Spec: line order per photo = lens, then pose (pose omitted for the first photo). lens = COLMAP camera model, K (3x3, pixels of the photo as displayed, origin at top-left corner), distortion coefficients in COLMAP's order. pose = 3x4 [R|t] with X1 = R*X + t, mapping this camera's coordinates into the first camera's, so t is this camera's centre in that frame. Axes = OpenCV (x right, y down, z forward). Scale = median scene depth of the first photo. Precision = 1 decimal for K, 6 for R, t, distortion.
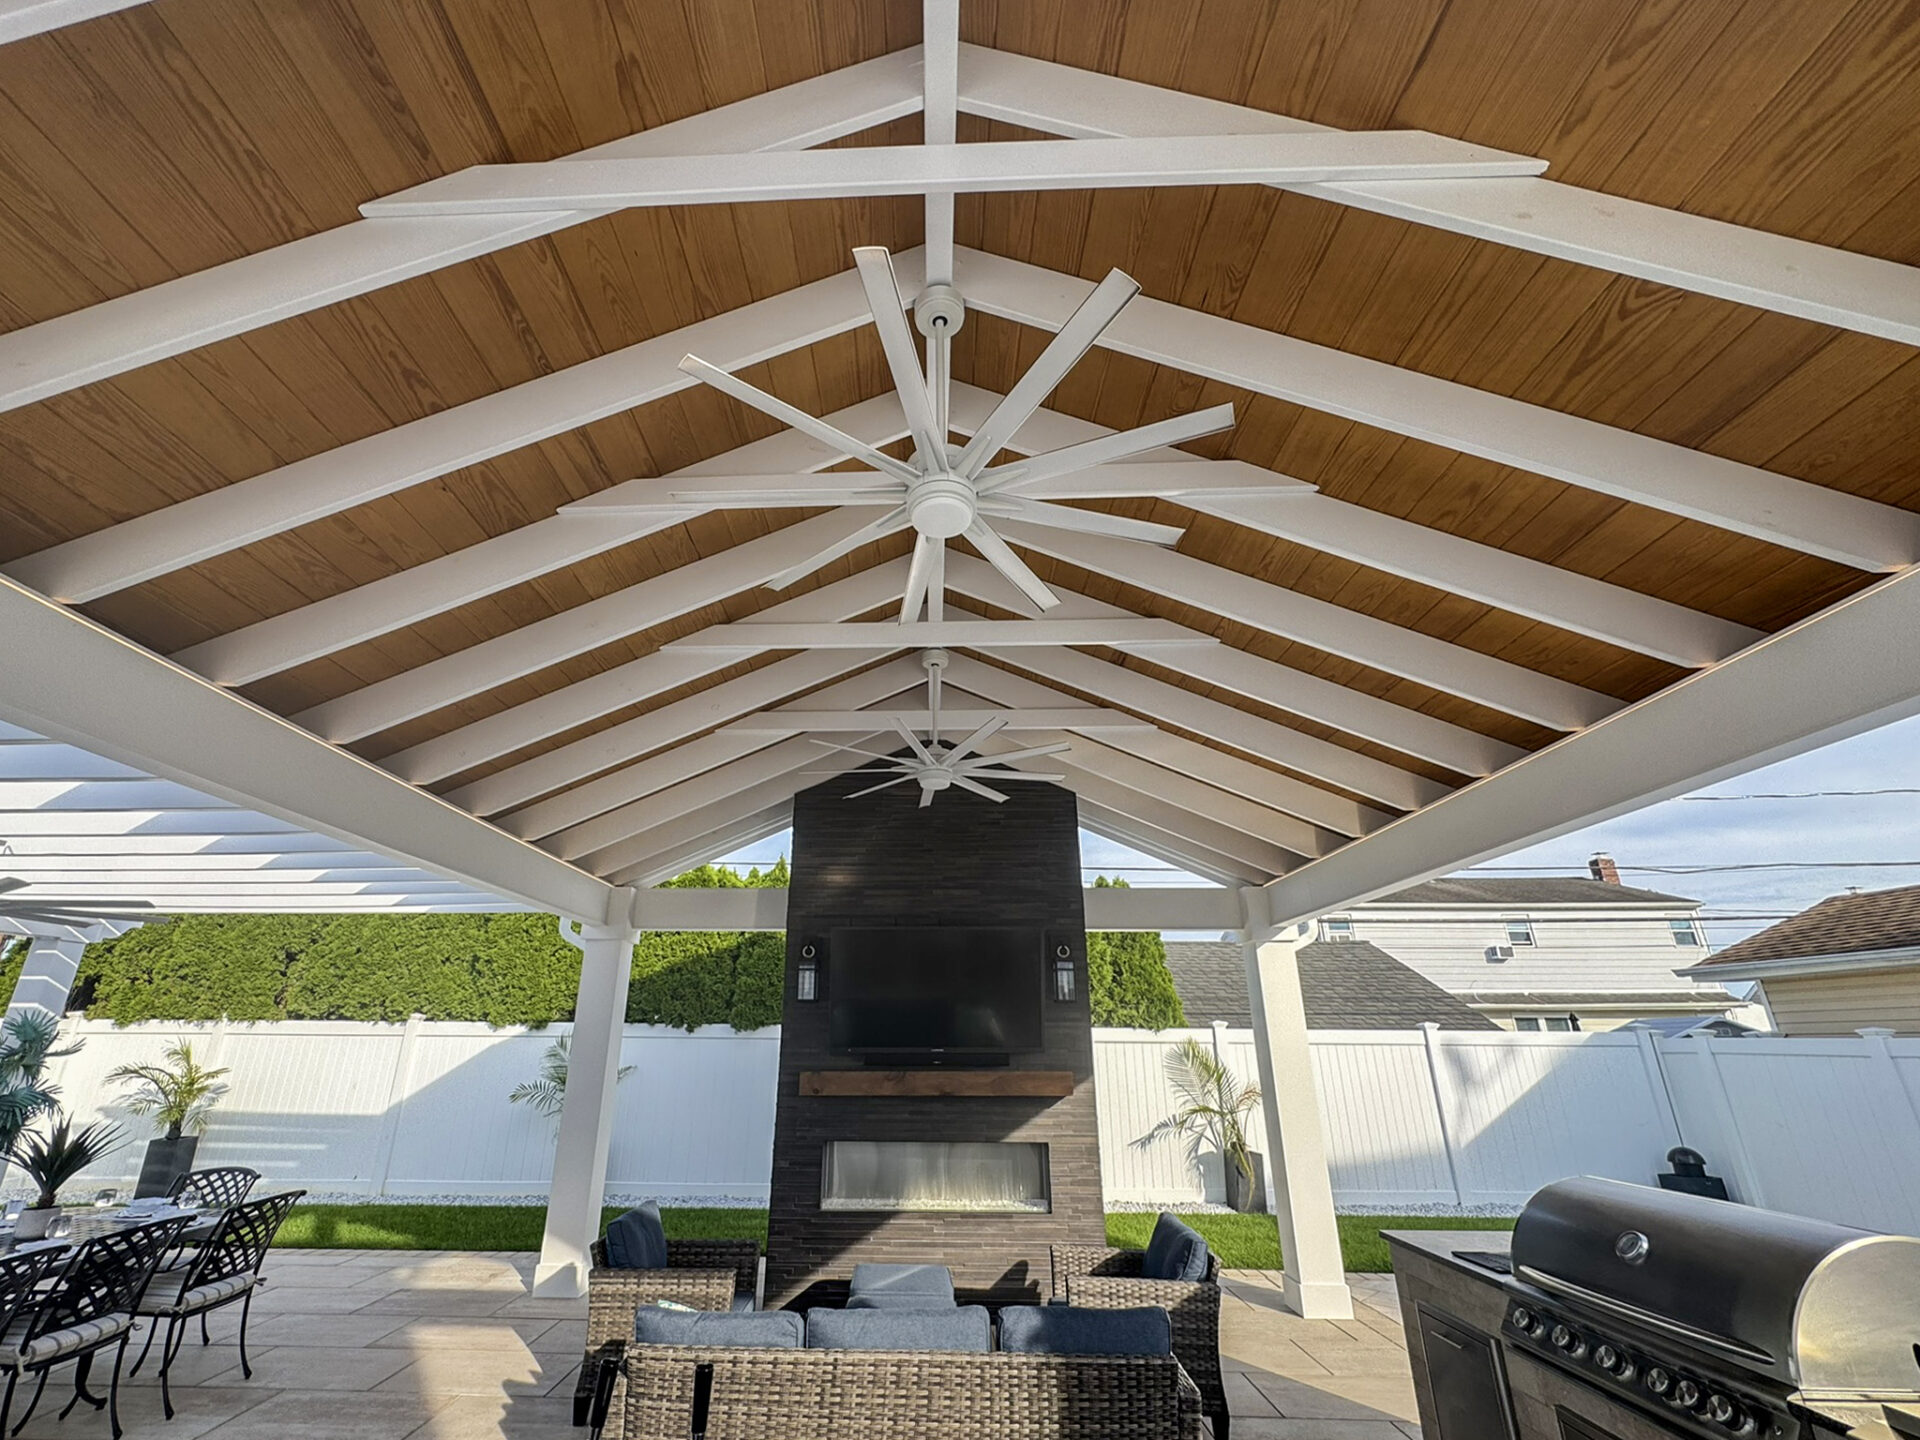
lens RADIAL K [[839.8, 0, 896.8], [0, 839.8, 787.9], [0, 0, 1]] dist [-0.003401, -0.000206]
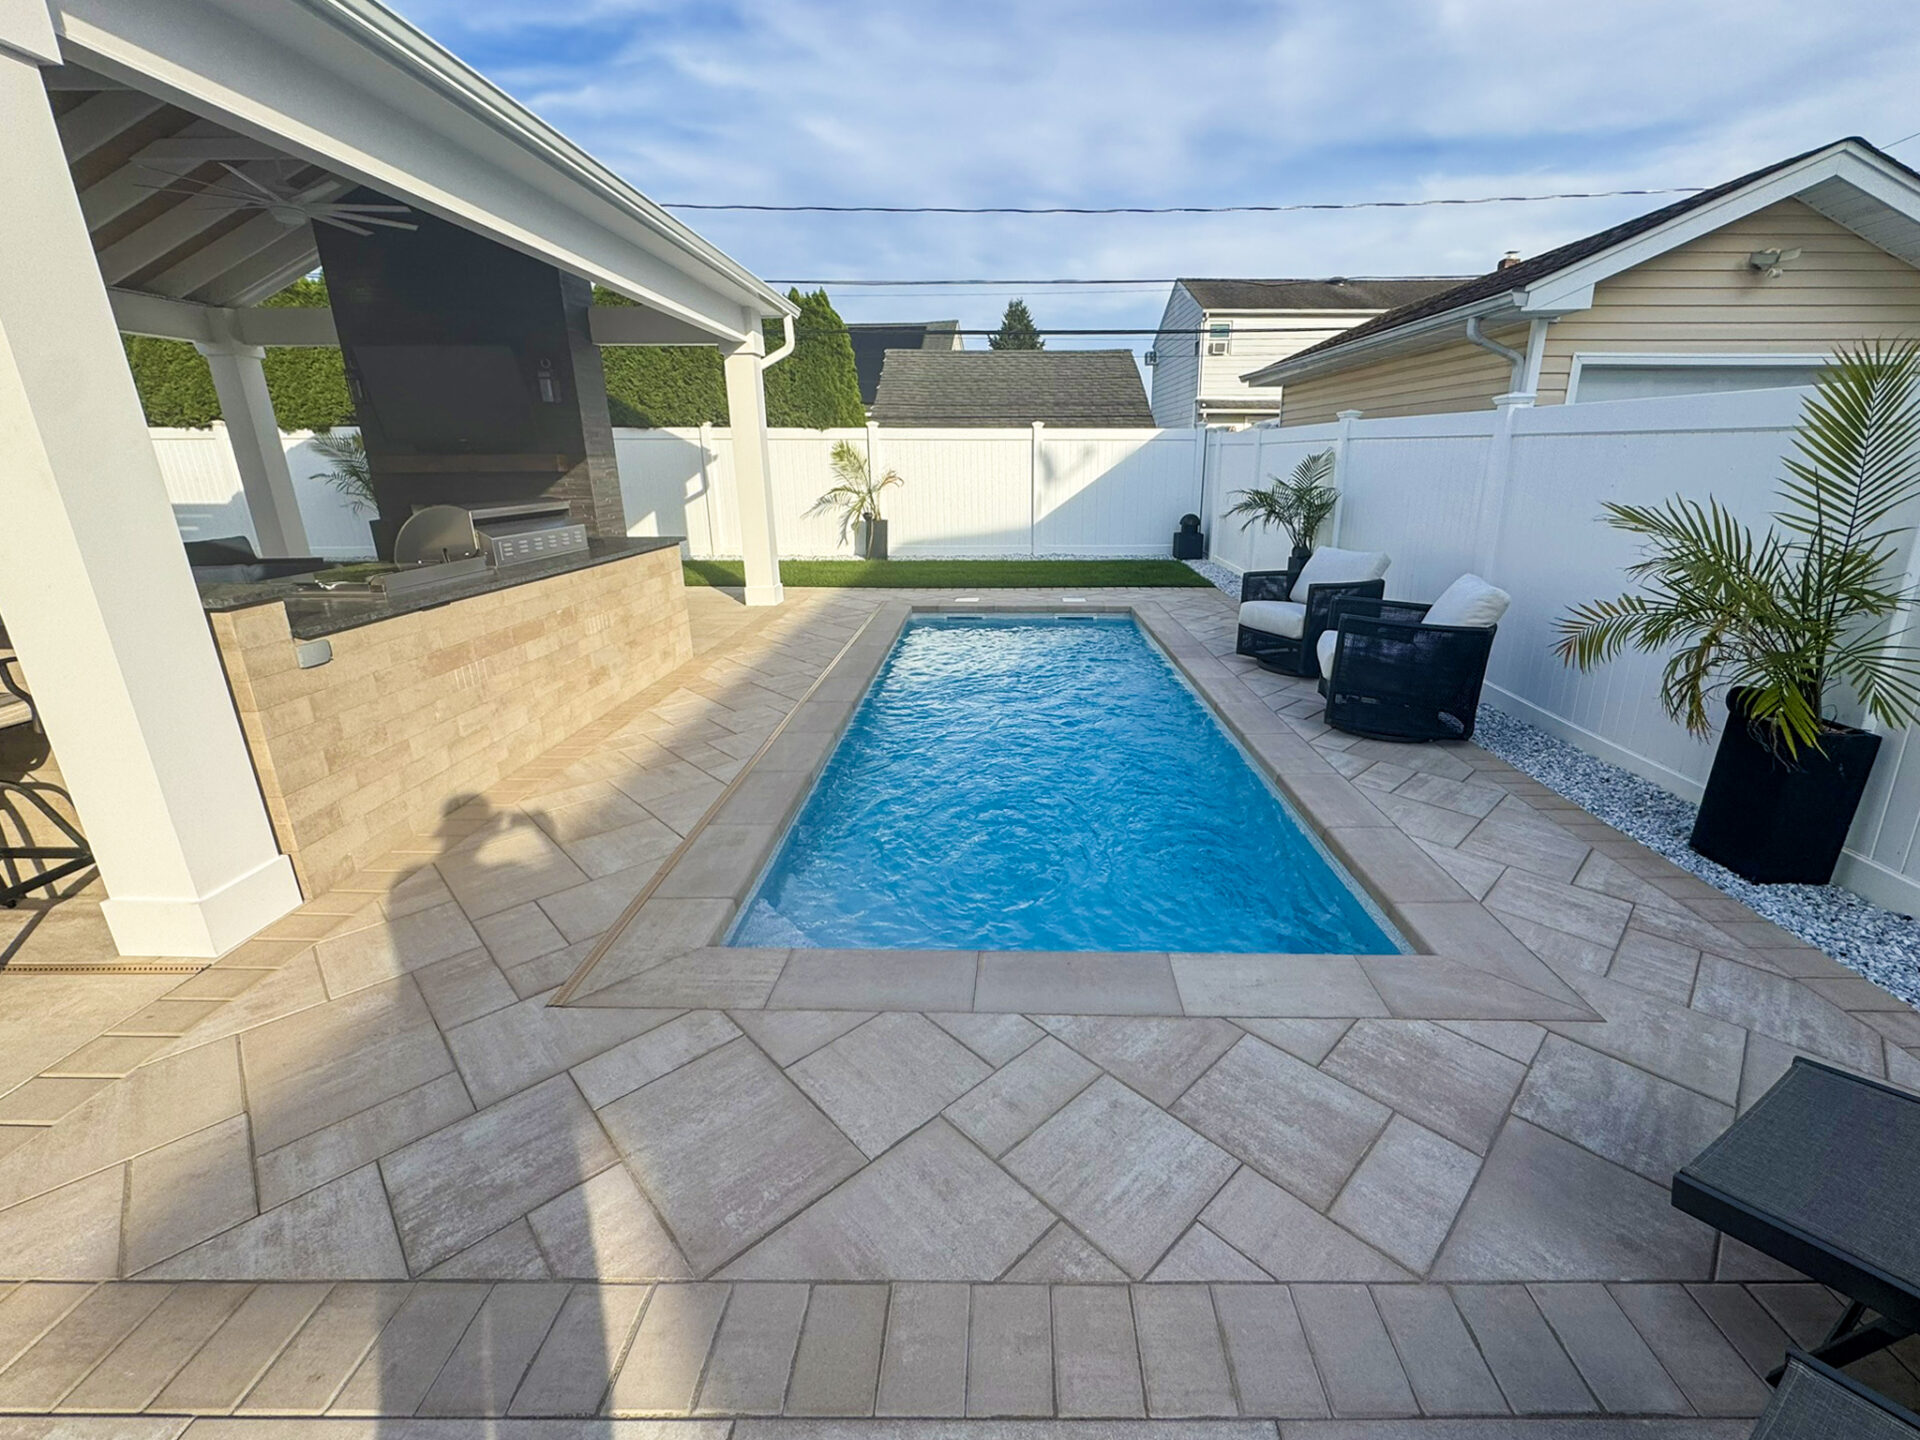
lens RADIAL K [[806.1, 0, 997.7], [0, 806.1, 711.0], [0, 0, 1]] dist [-0.002382, -0.000204]
pose [[0.999354, -0.018544, 0.030799, 0.626340], [-0.002271, 0.822427, 0.568866, -0.055899], [-0.035879, -0.568568, 0.821853, -0.269044]]
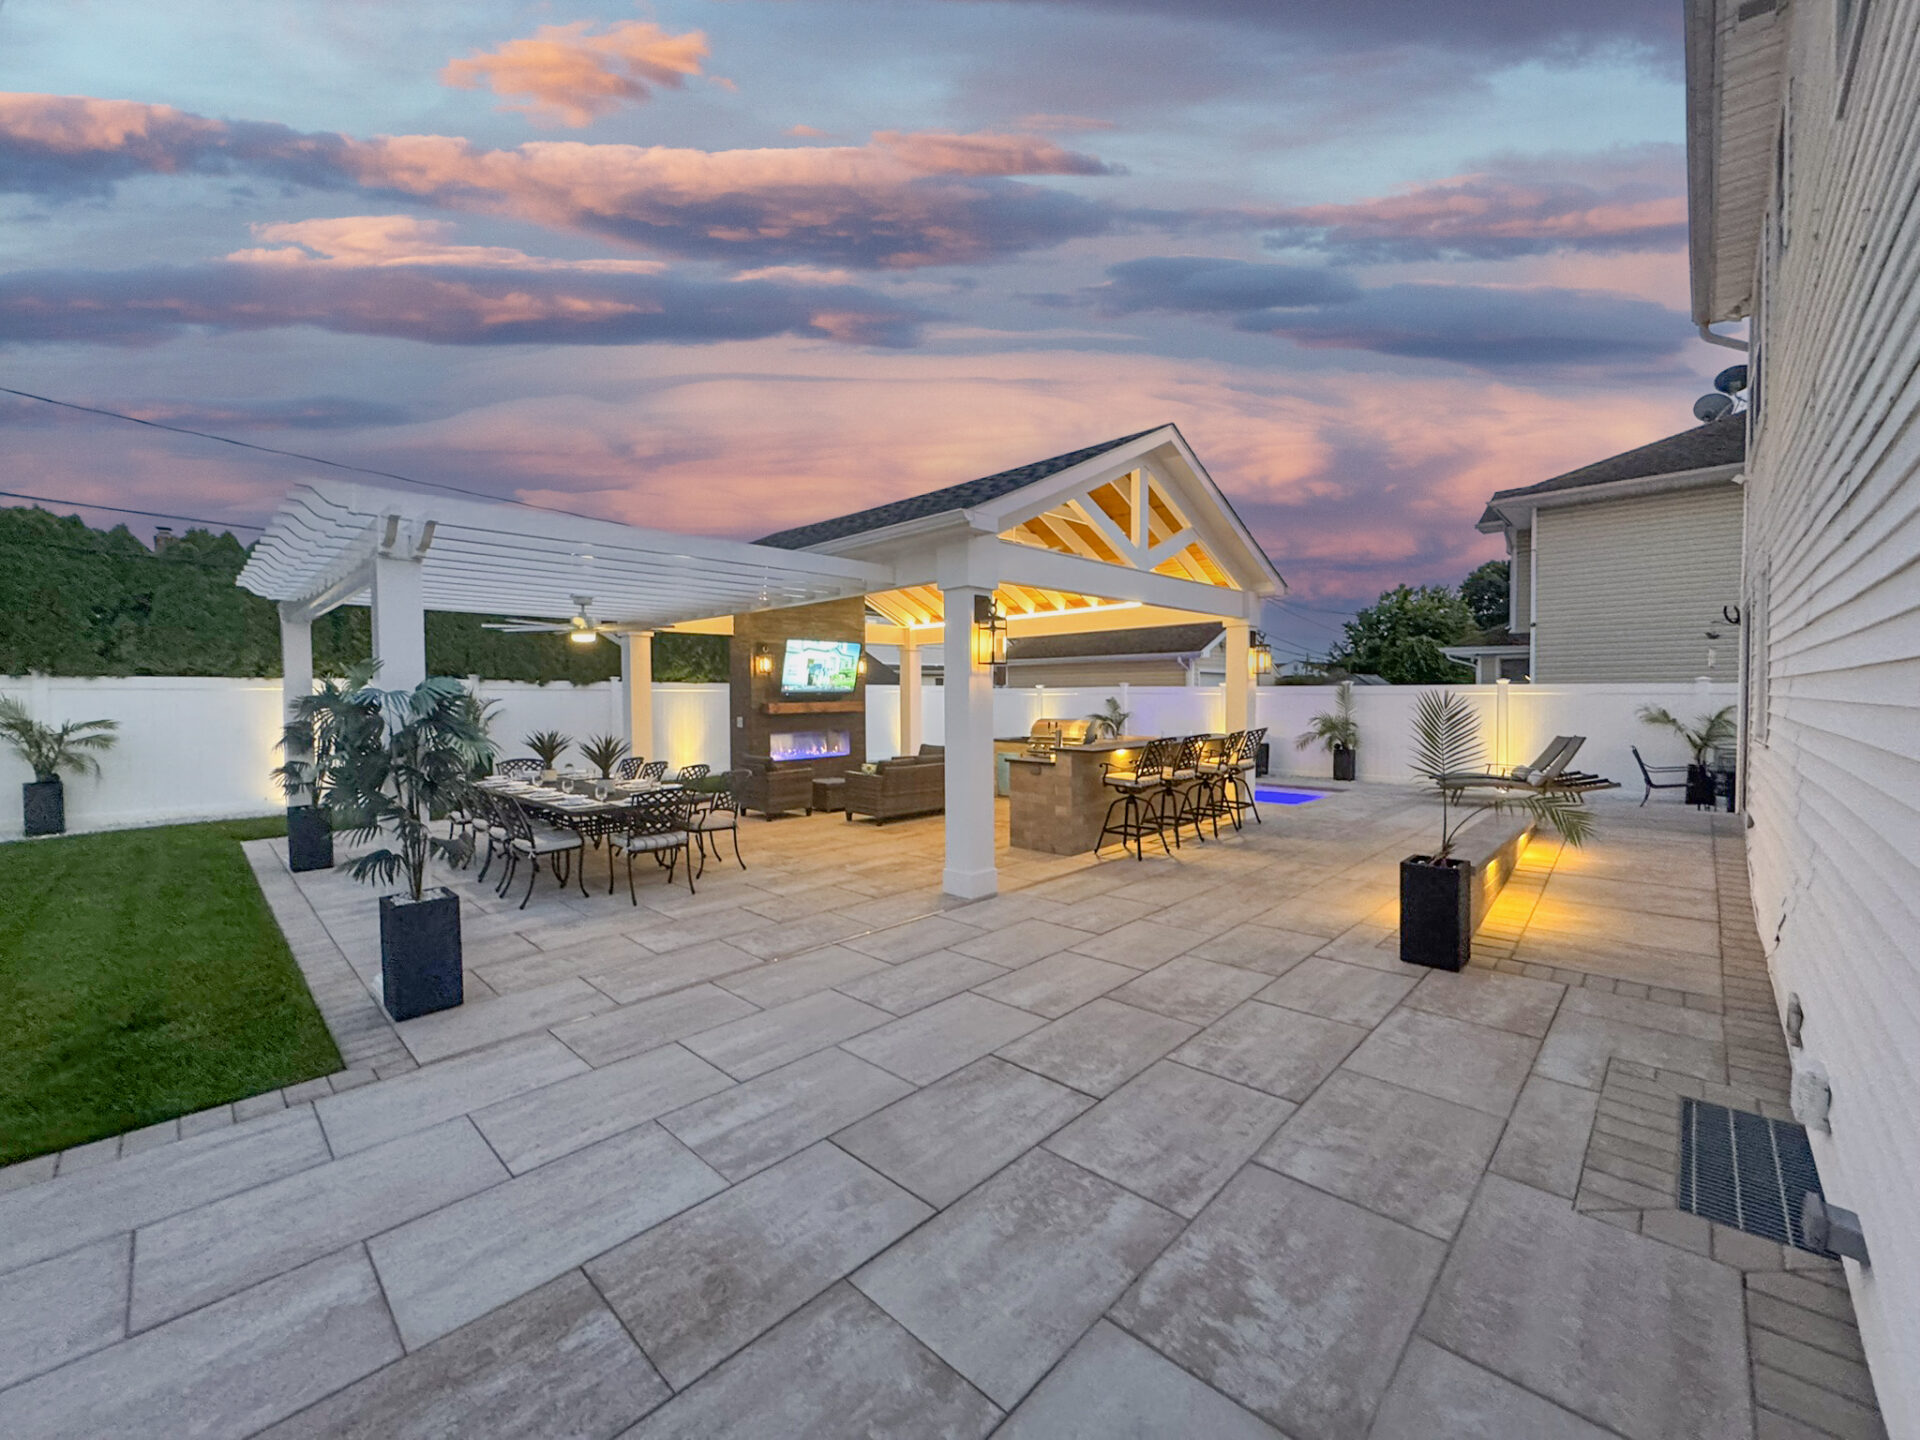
lens RADIAL K [[758.9, 0, 960.3], [0, 758.9, 725.6], [0, 0, 1]] dist [-0.002202, -0.000049]
pose [[0.666563, -0.039107, 0.744422, -0.878890], [-0.208696, 0.948900, 0.236717, -0.126586], [-0.715639, -0.313145, 0.624341, -0.429290]]
